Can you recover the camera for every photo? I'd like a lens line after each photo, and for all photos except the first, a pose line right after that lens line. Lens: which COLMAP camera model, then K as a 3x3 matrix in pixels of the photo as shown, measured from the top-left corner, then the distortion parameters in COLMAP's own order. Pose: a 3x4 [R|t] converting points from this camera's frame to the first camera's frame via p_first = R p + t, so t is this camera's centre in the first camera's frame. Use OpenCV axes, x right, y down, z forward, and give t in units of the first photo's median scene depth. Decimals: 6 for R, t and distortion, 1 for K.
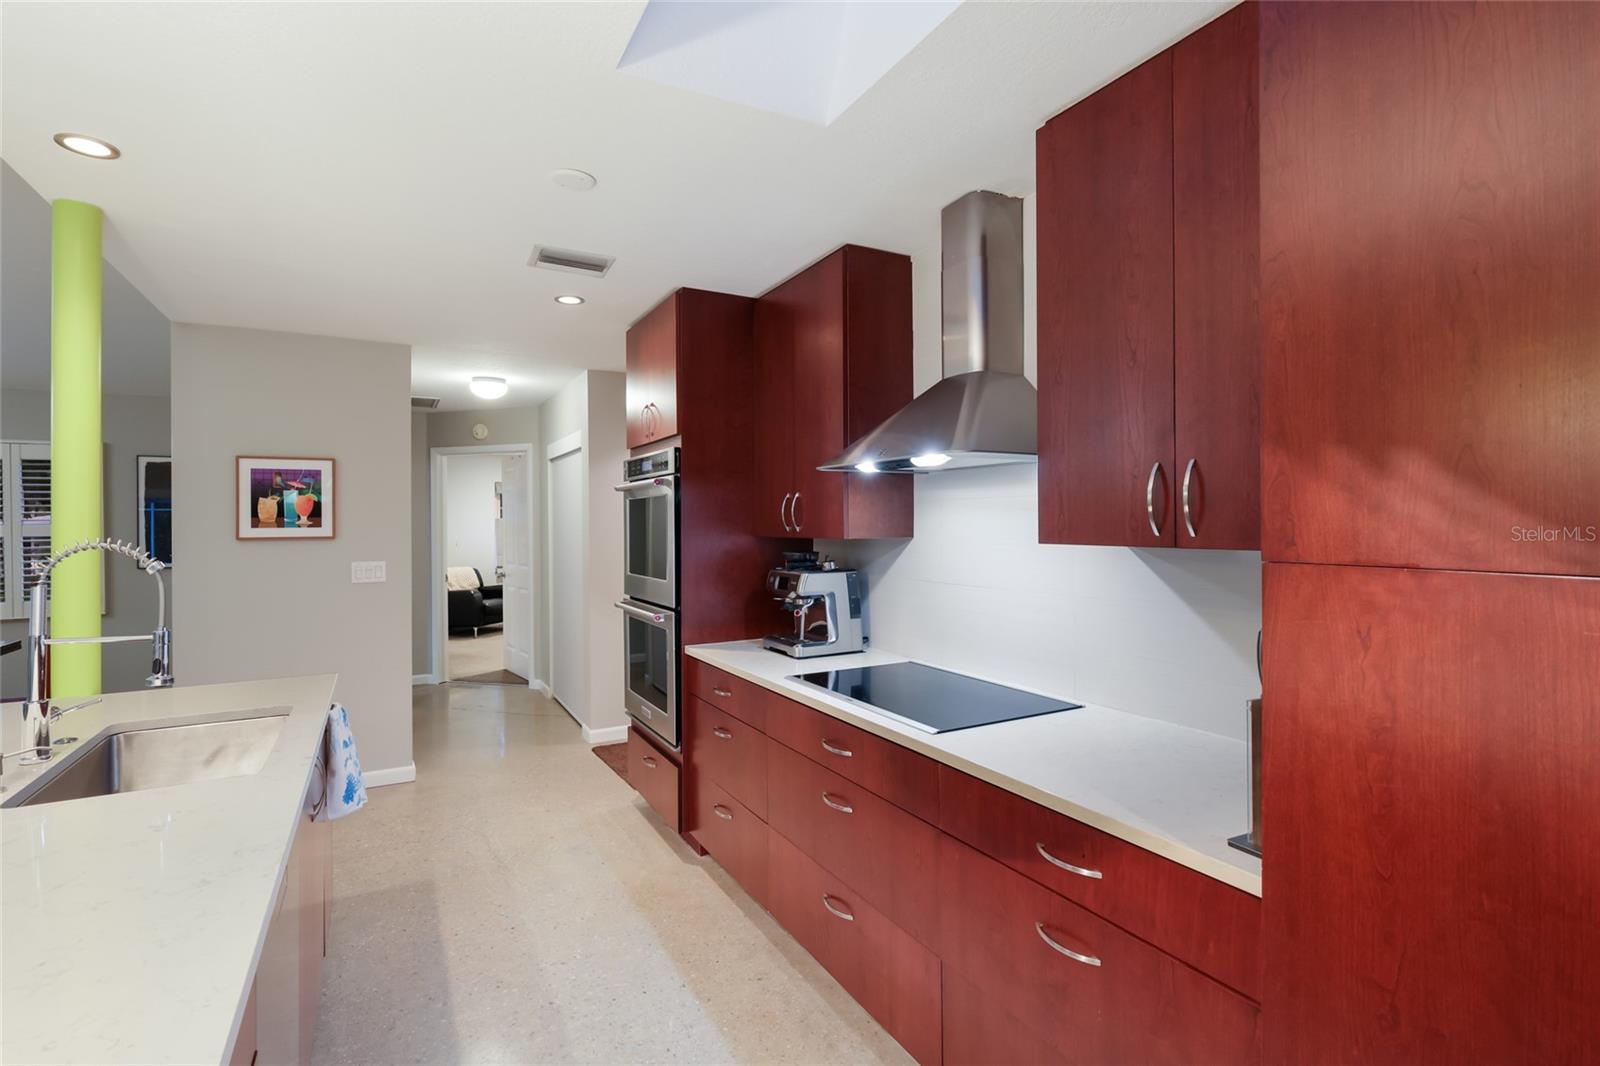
lens RADIAL K [[752.6, 0, 793.0], [0, 752.6, 523.4], [0, 0, 1]] dist [-0.000249, 0.000091]
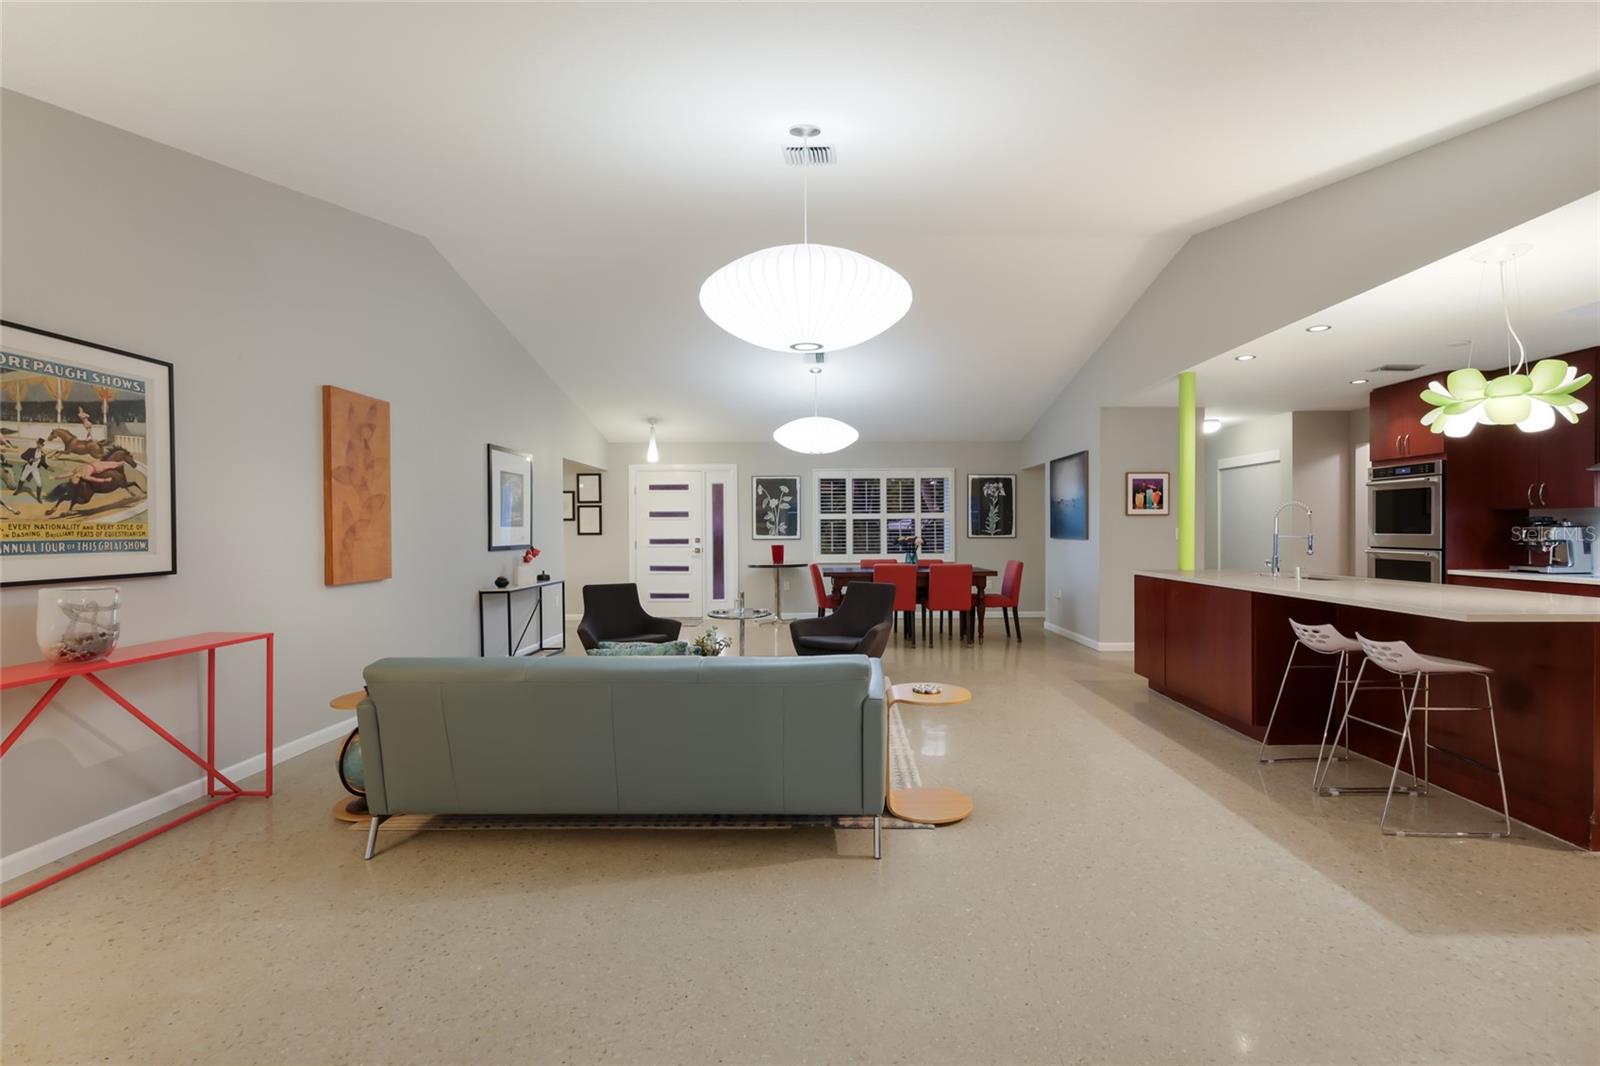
lens RADIAL K [[722.8, 0, 831.5], [0, 722.8, 535.7], [0, 0, 1]] dist [0.001307, -0.000878]
pose [[0.882064, 0.009643, -0.471031, -0.520820], [-0.004923, 0.999925, 0.011251, 0.056318], [0.471104, -0.007605, 0.882045, -1.008223]]
